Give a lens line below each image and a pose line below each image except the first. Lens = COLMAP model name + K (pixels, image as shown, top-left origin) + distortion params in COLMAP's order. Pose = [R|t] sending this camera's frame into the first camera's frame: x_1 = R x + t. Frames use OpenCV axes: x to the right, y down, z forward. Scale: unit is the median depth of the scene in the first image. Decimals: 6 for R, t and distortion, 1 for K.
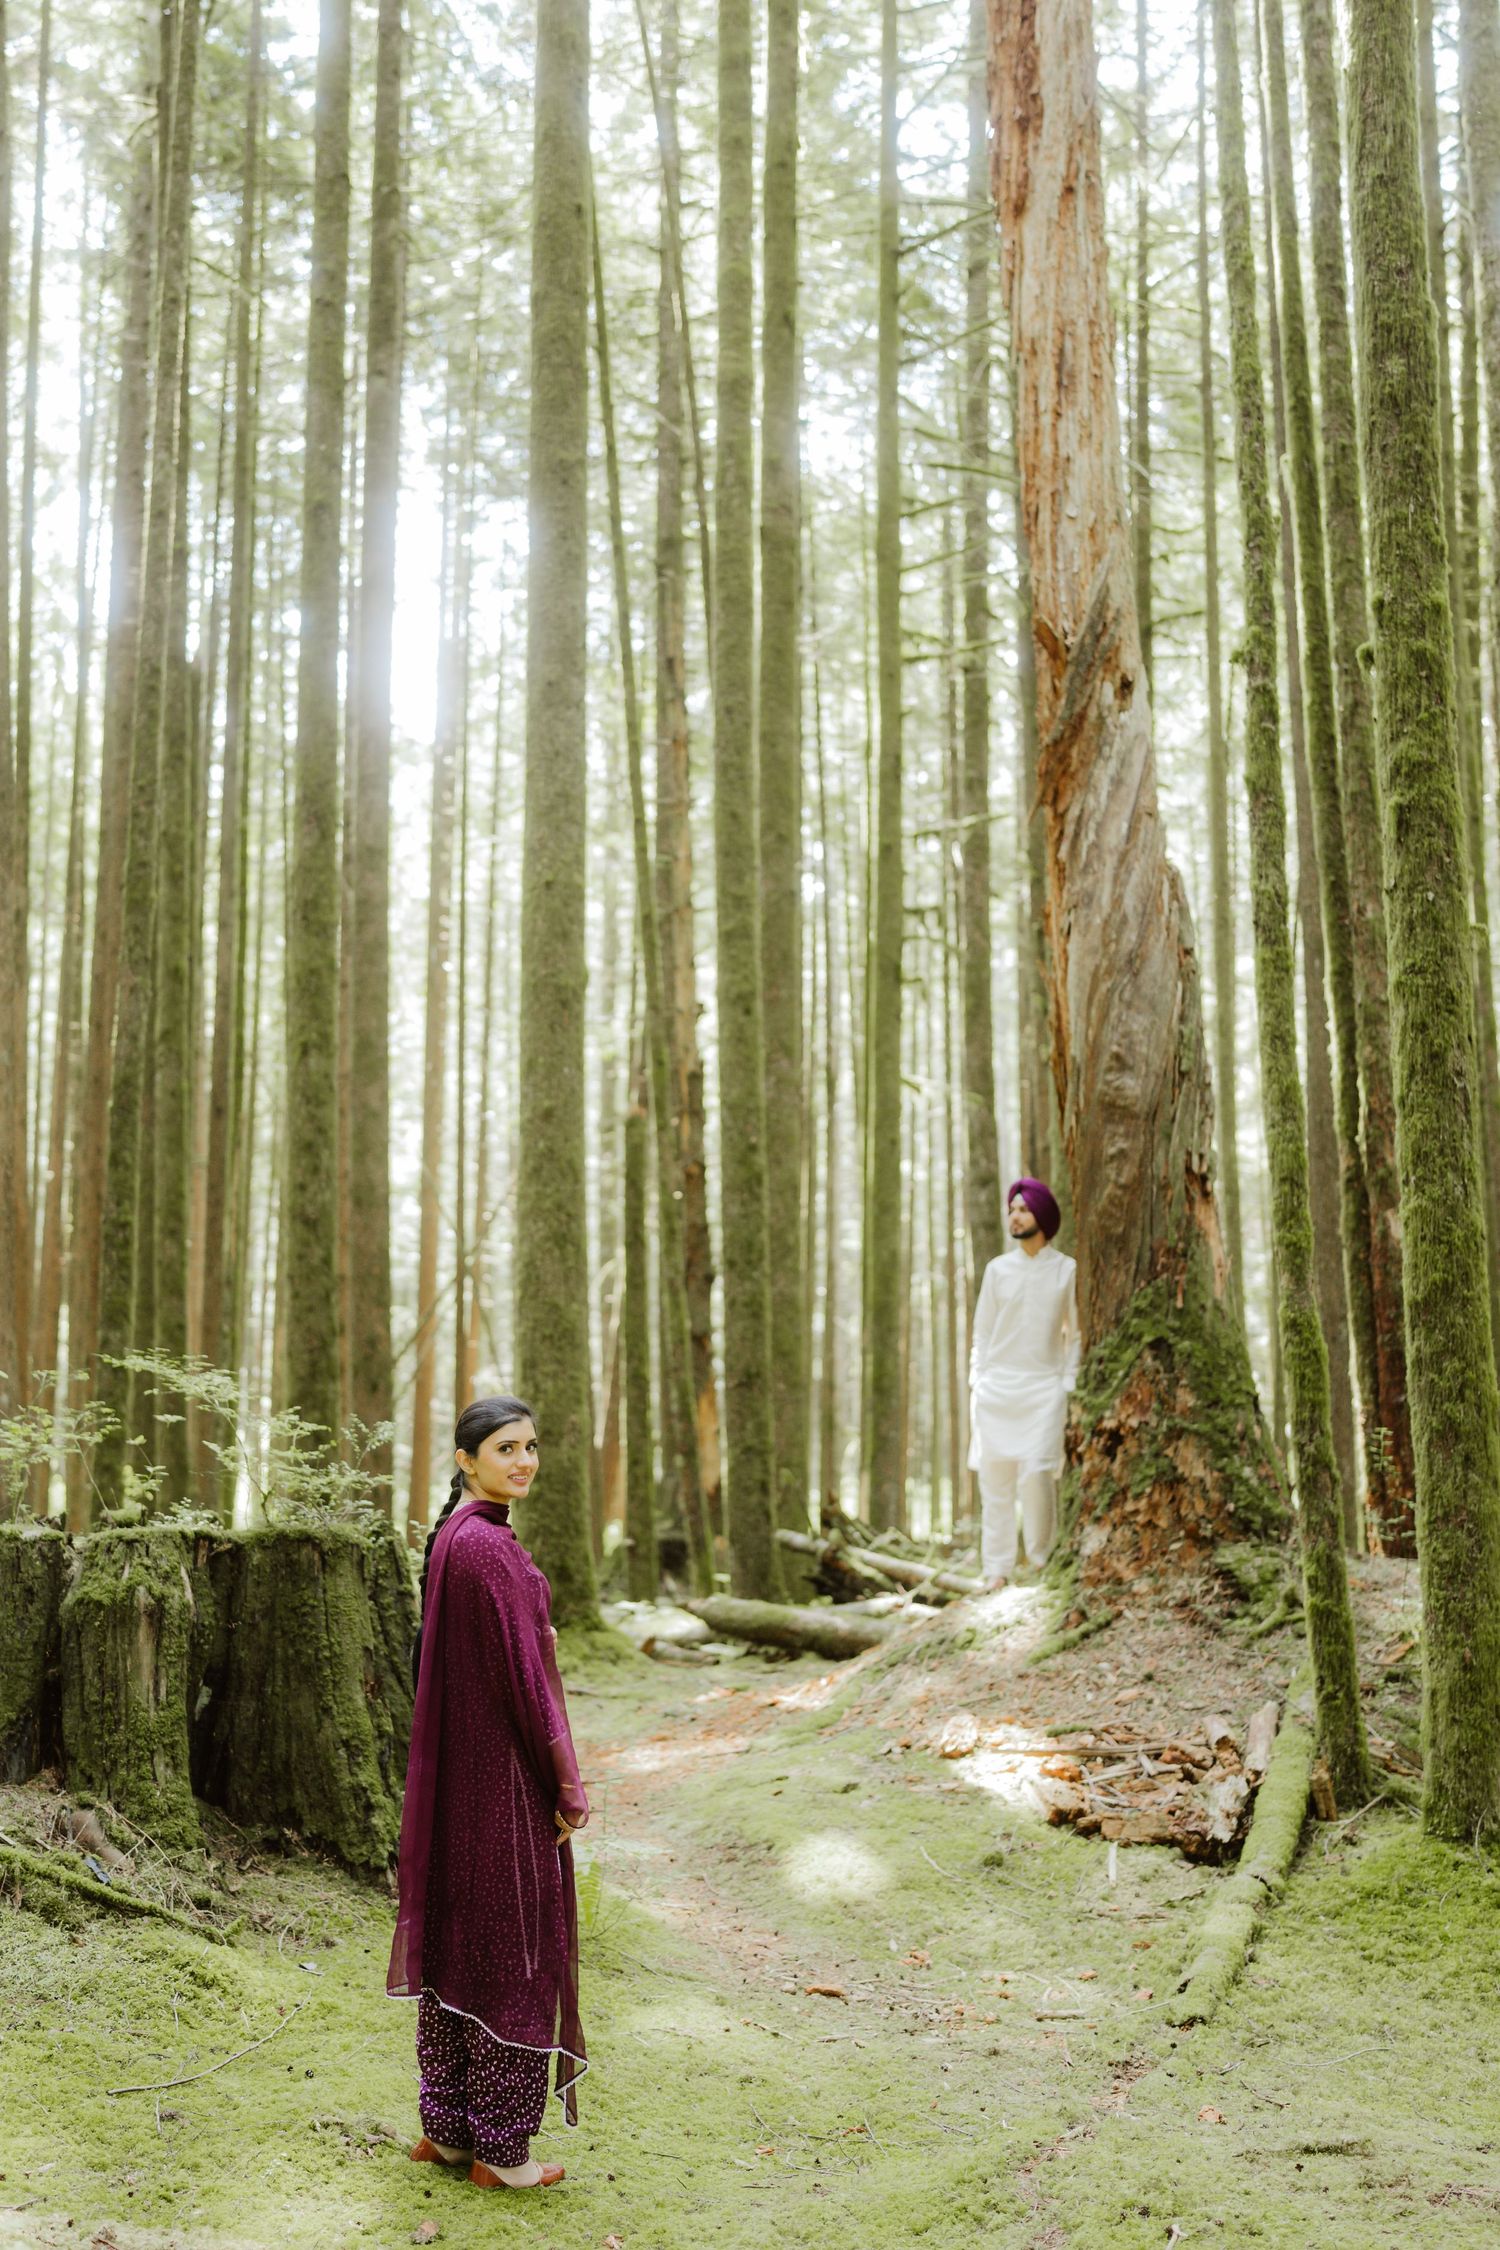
lens RADIAL K [[2230.3, 0, 755.7], [0, 2230.3, 1118.8], [0, 0, 1]] dist [0.011810, 0.030196]
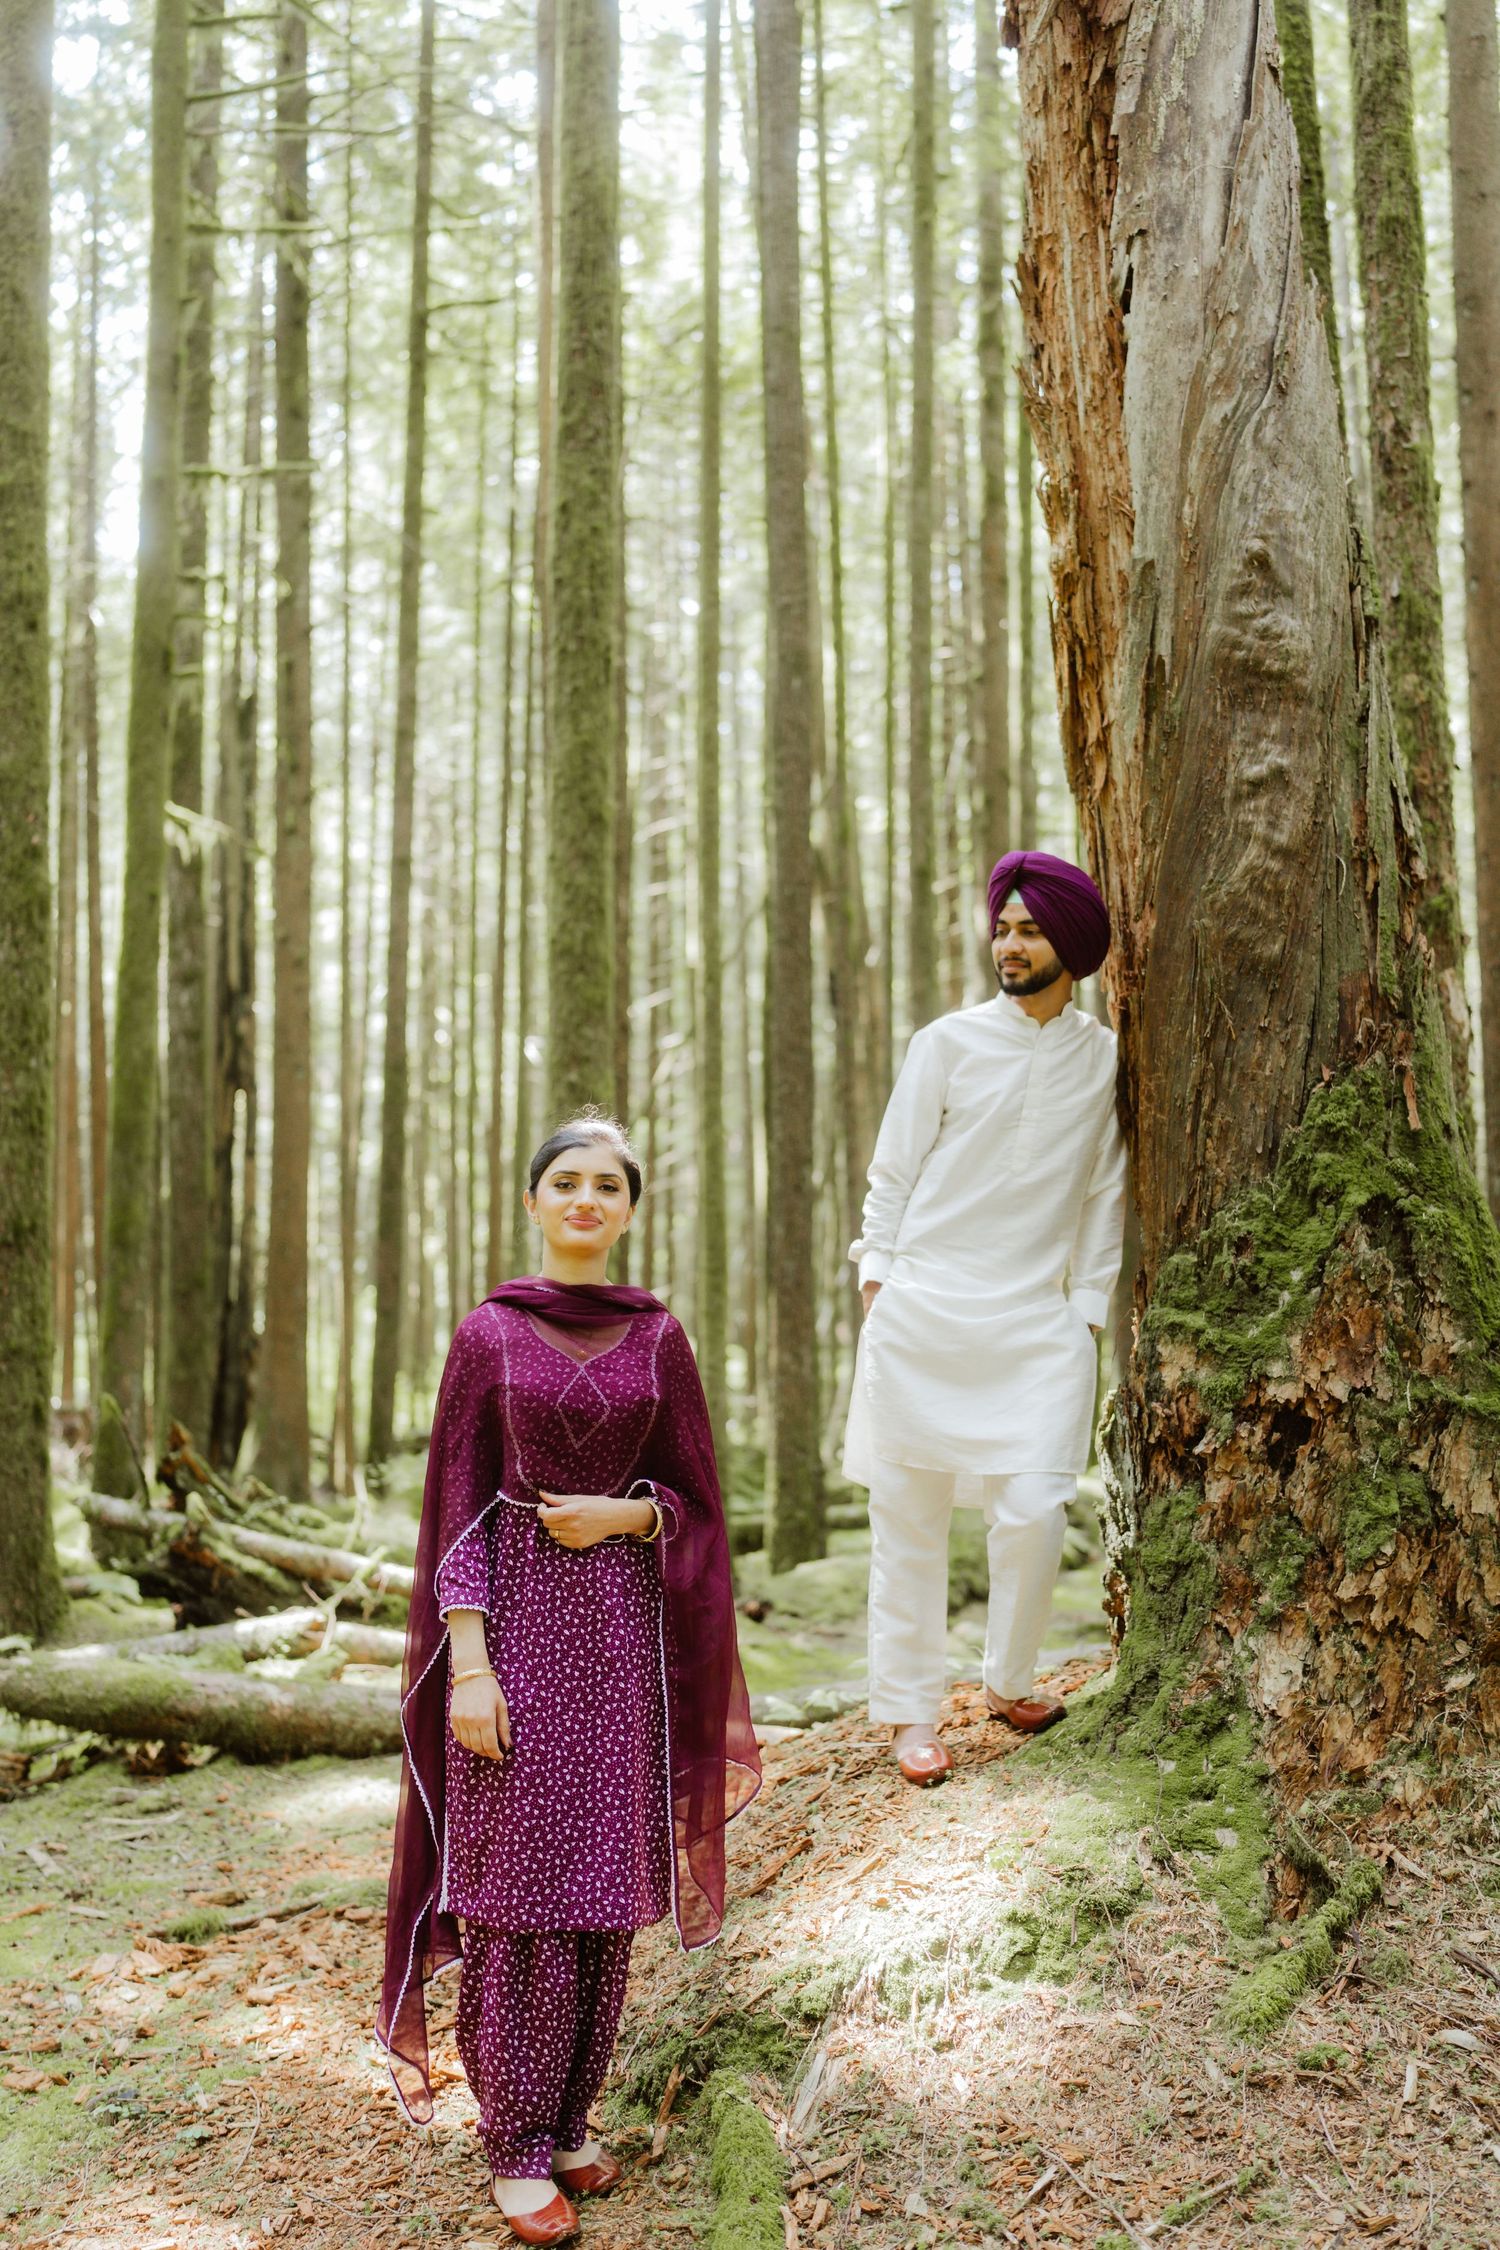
lens RADIAL K [[2207.6, 0, 754.6], [0, 2207.6, 1106.9], [0, 0, 1]] dist [0.002044, 0.009384]
pose [[0.913208, 0.038574, 0.405664, -0.108592], [-0.065213, 0.996513, 0.052046, 0.066210], [-0.402242, -0.073983, 0.912539, 0.655184]]
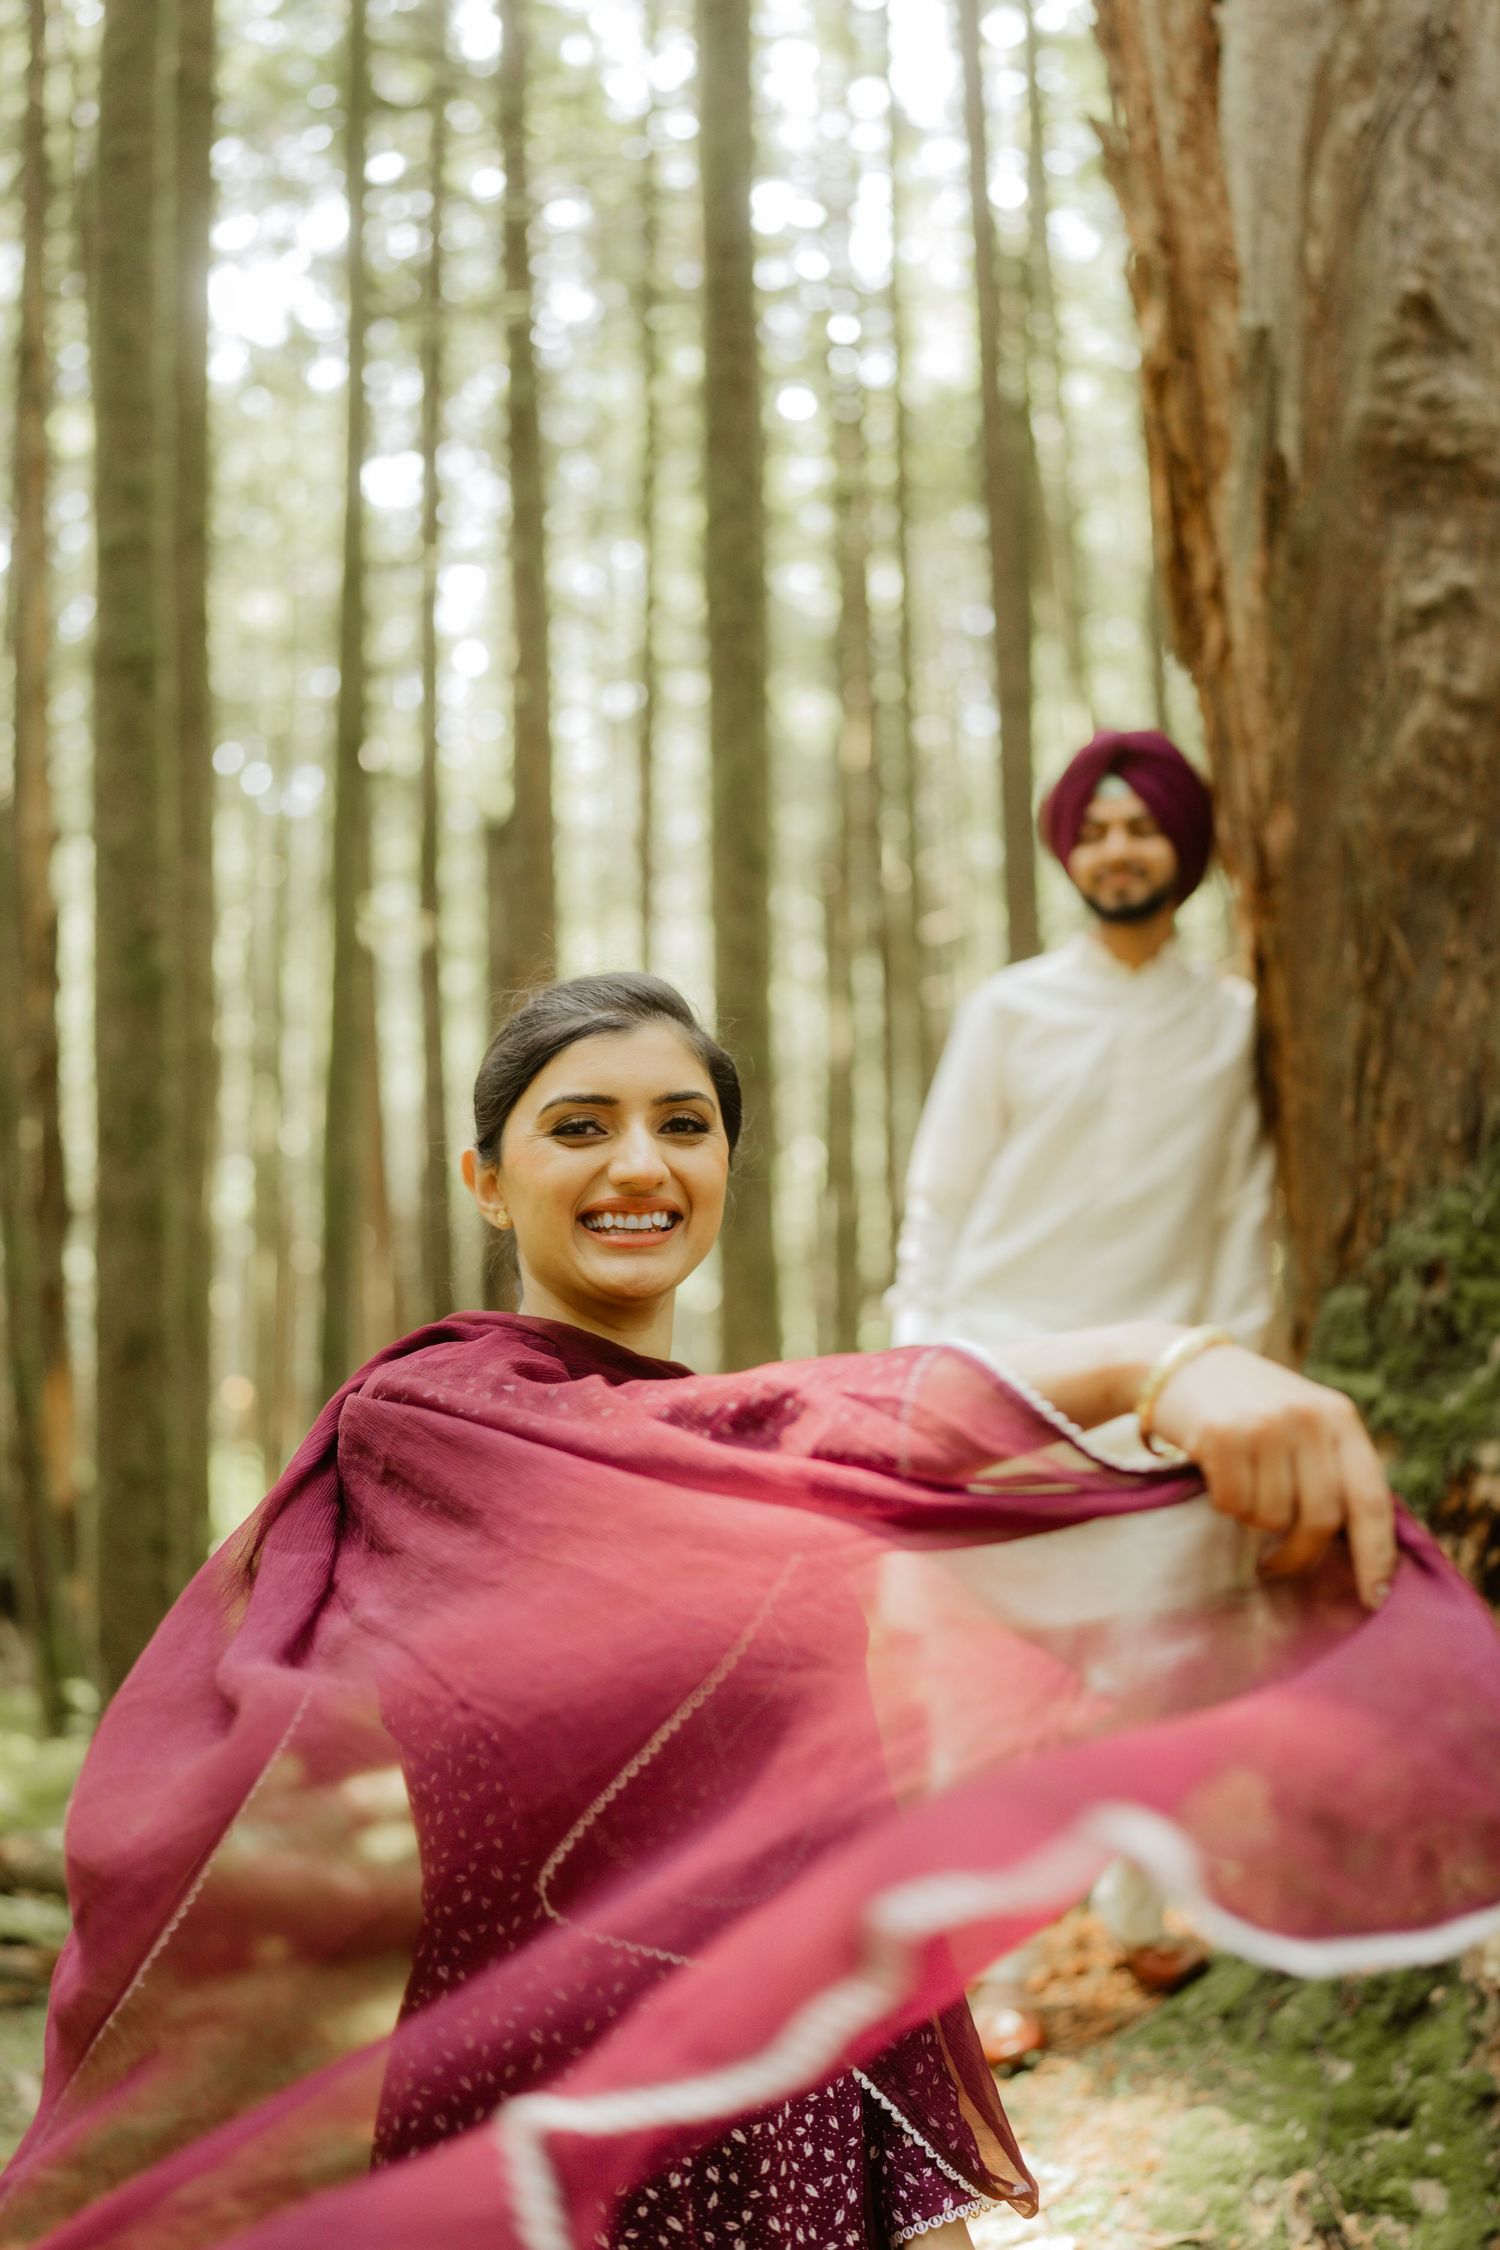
lens RADIAL K [[2212.2, 0, 740.7], [0, 2212.2, 1123.0], [0, 0, 1]] dist [0.006256, -0.000457]
pose [[0.962925, 0.017223, 0.269220, -0.012302], [-0.021375, 0.999693, 0.012495, 0.087979], [-0.268922, -0.017786, 0.962998, 0.751962]]
